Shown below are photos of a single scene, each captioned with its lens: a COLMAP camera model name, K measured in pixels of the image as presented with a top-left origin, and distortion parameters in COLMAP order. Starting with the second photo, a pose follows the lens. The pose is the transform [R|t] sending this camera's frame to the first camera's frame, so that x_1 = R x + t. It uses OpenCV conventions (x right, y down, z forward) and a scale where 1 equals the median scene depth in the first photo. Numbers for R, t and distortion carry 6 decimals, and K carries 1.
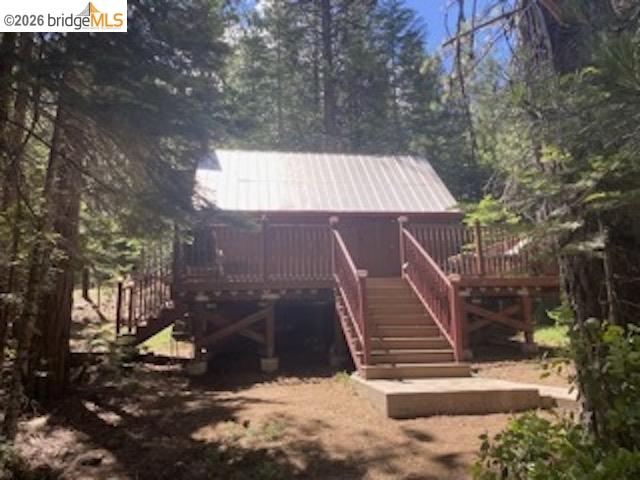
lens RADIAL K [[480.2, 0, 318.1], [0, 480.2, 237.8], [0, 0, 1]] dist [0.001541, 0.009142]
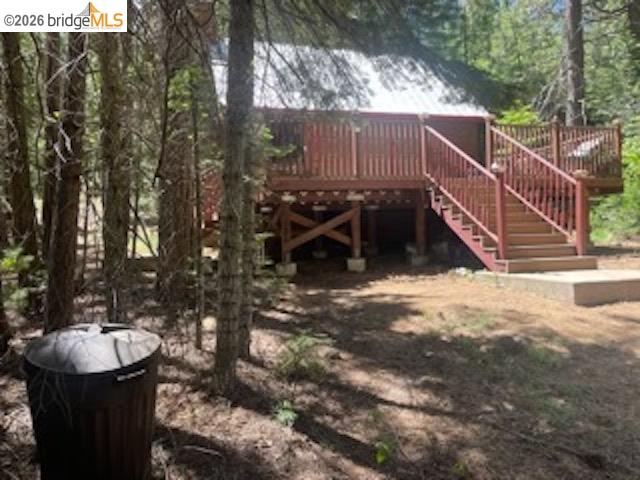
lens RADIAL K [[477.4, 0, 320.3], [0, 477.4, 239.0], [0, 0, 1]] dist [0.010998, -0.001621]
pose [[0.987888, -0.012601, 0.154655, -0.366108], [-0.015845, 0.983295, 0.181330, 0.036315], [-0.154356, -0.181585, 0.971185, 0.069536]]
